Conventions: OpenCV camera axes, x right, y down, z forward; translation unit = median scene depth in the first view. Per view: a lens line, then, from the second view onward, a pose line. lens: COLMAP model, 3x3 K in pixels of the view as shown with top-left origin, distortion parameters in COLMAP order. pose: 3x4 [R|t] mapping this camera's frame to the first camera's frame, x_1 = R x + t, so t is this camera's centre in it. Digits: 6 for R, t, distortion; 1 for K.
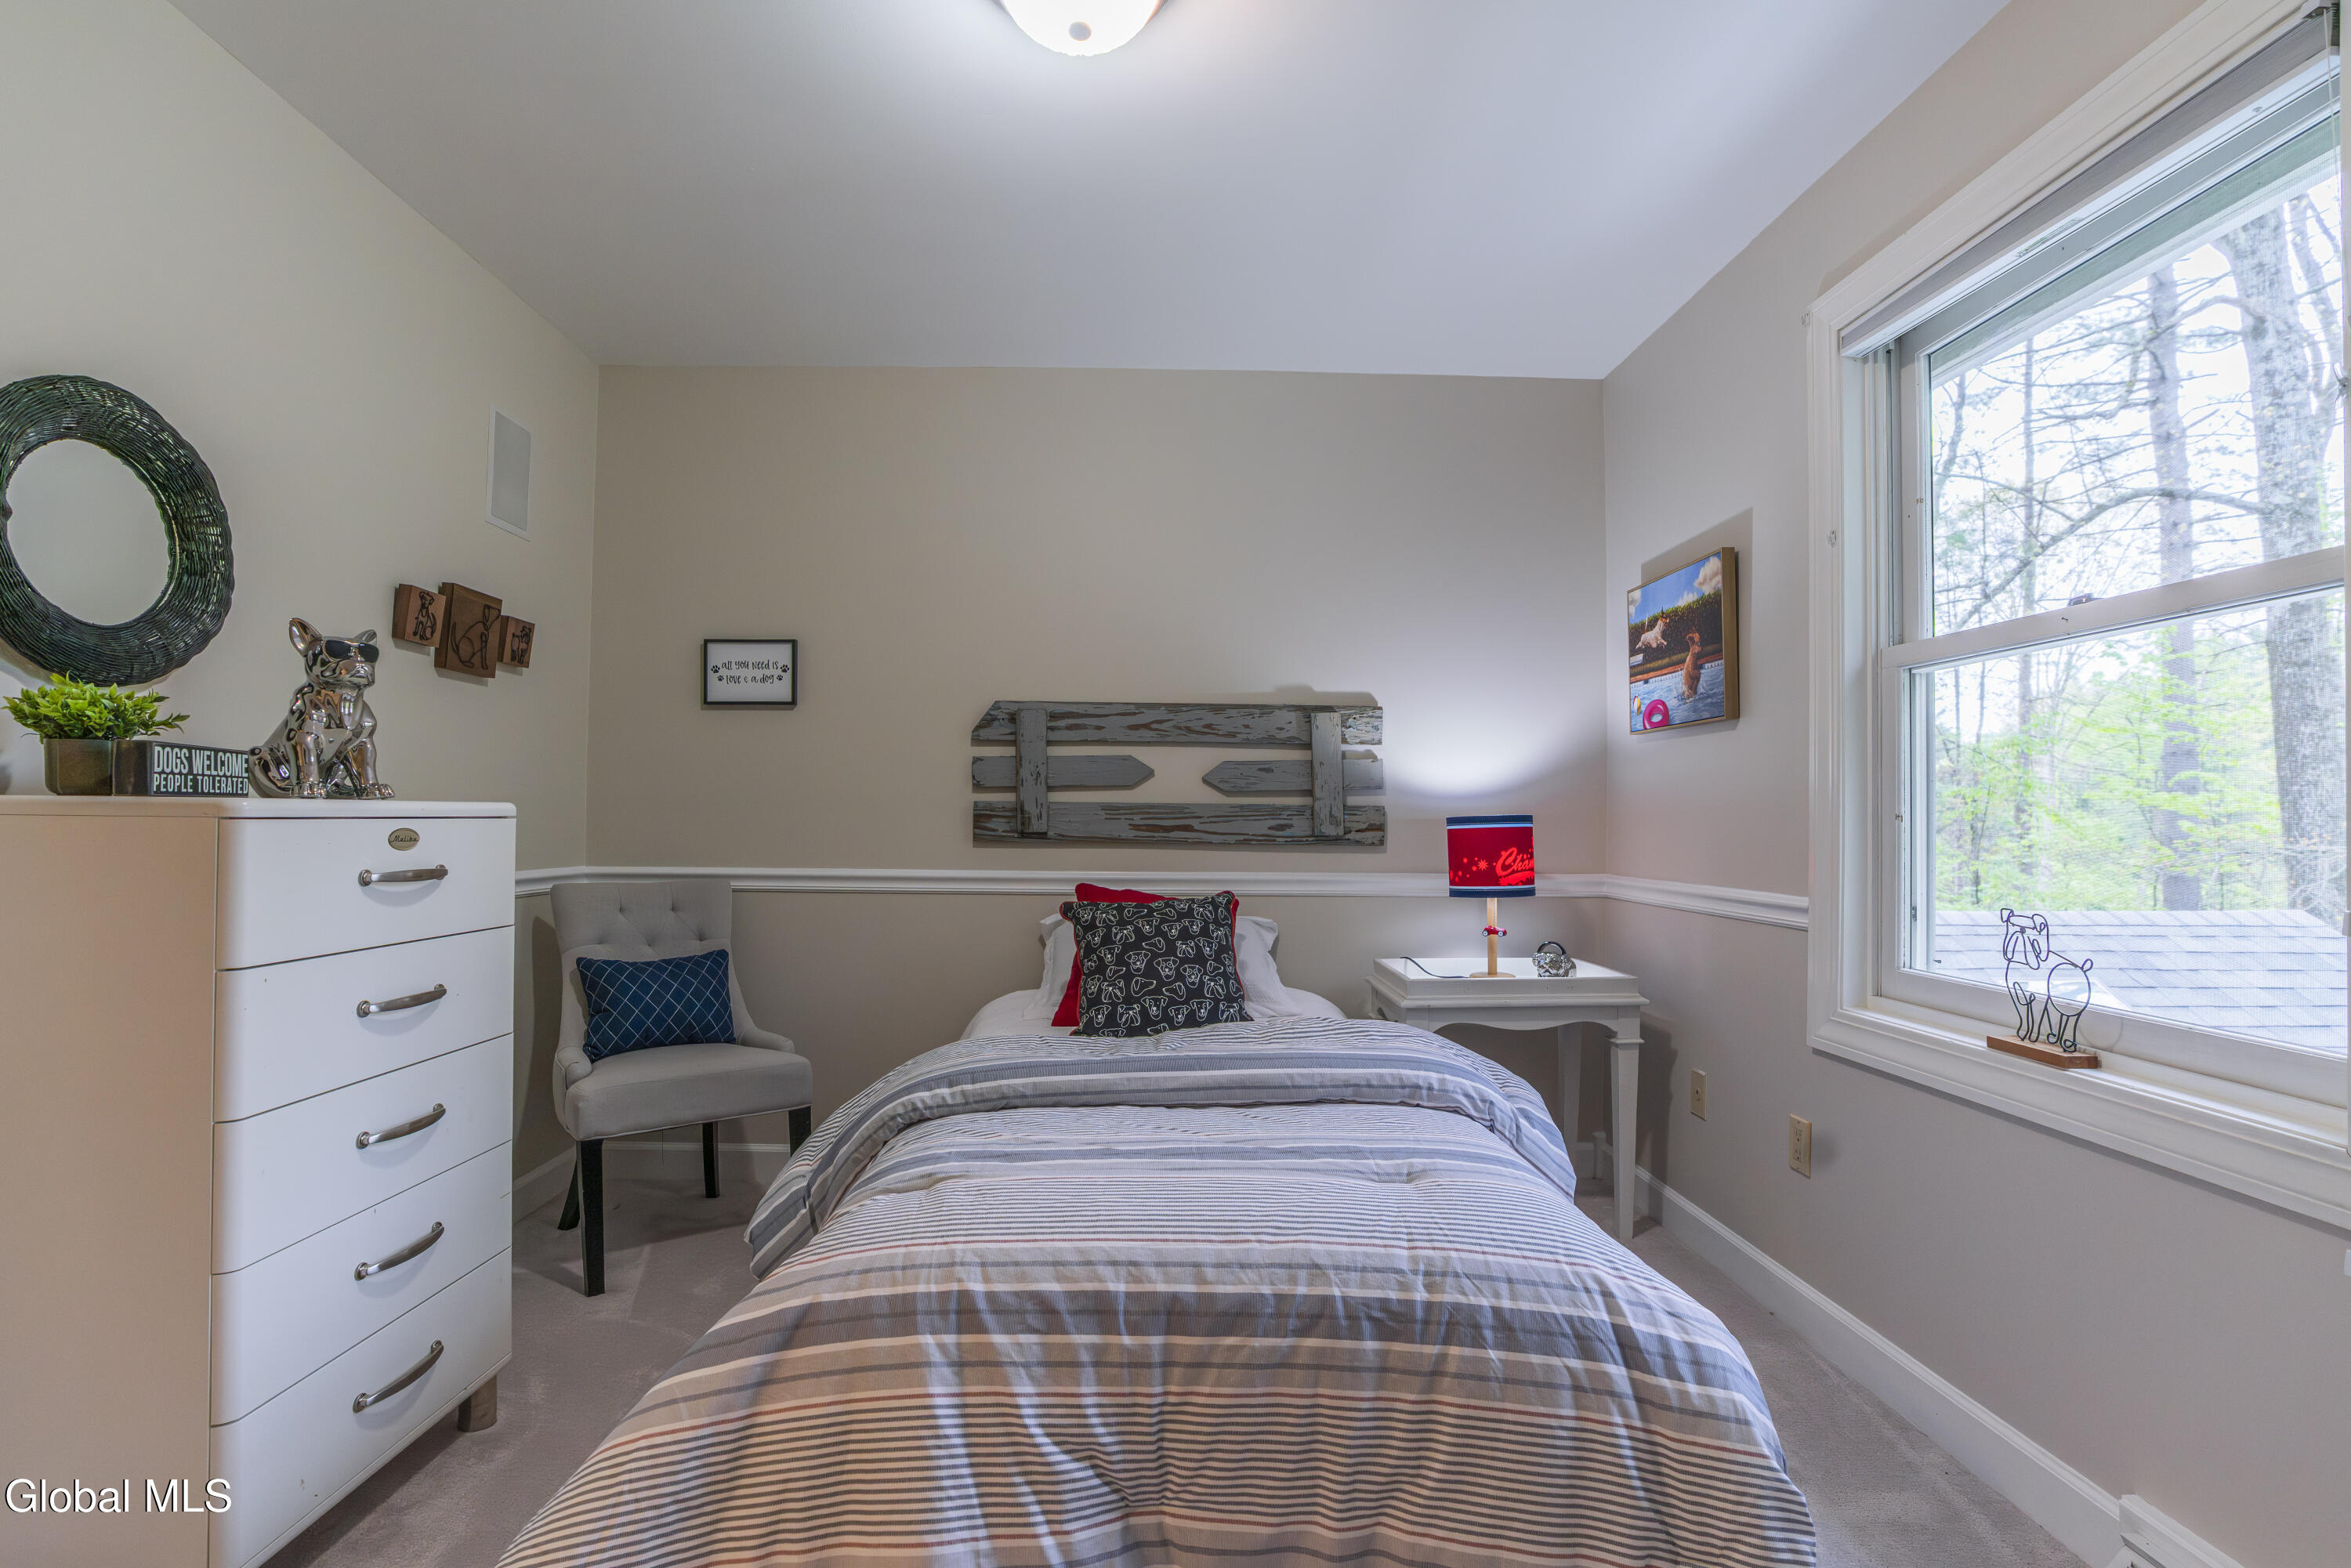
lens RADIAL K [[1080.7, 0, 1171.1], [0, 1080.7, 803.2], [0, 0, 1]] dist [-0.037062, 0.001646]
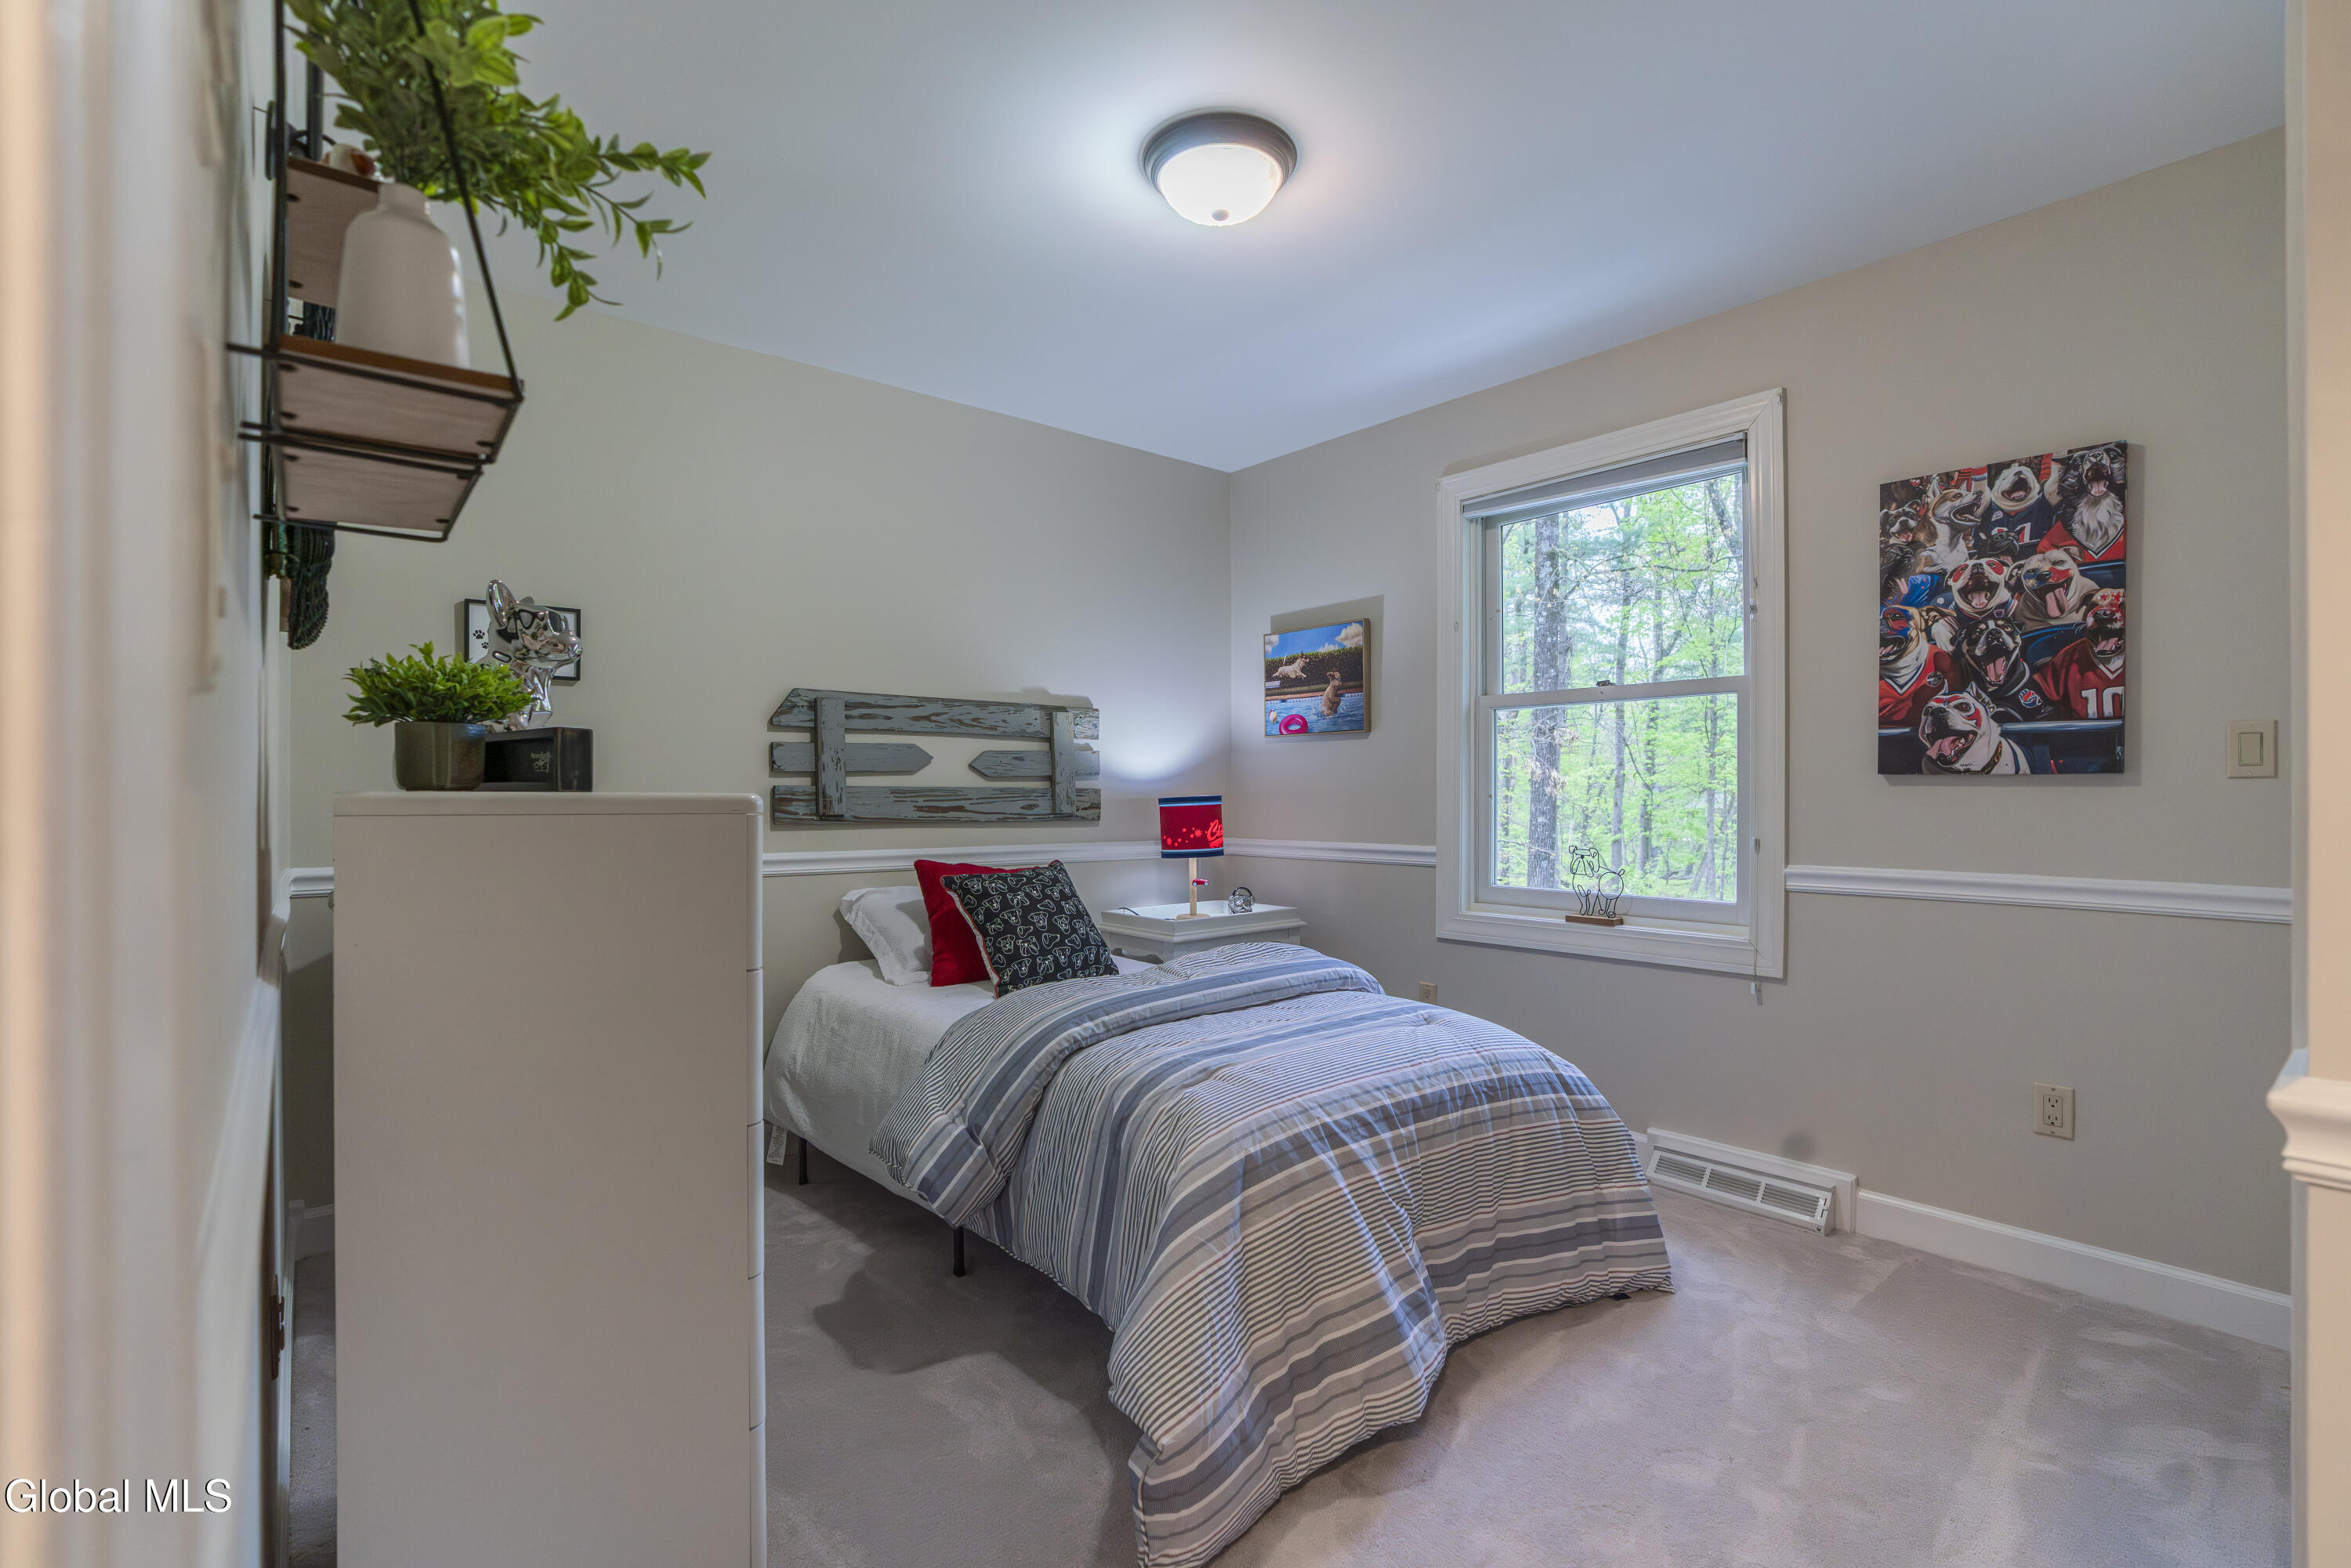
lens RADIAL K [[1080.7, 0, 1117.6], [0, 1080.7, 790.1], [0, 0, 1]] dist [-0.037062, 0.001646]
pose [[0.790947, -0.005058, 0.611863, -0.593475], [-0.001662, 0.999944, 0.010415, -0.009360], [-0.611882, -0.009255, 0.790895, 0.000340]]
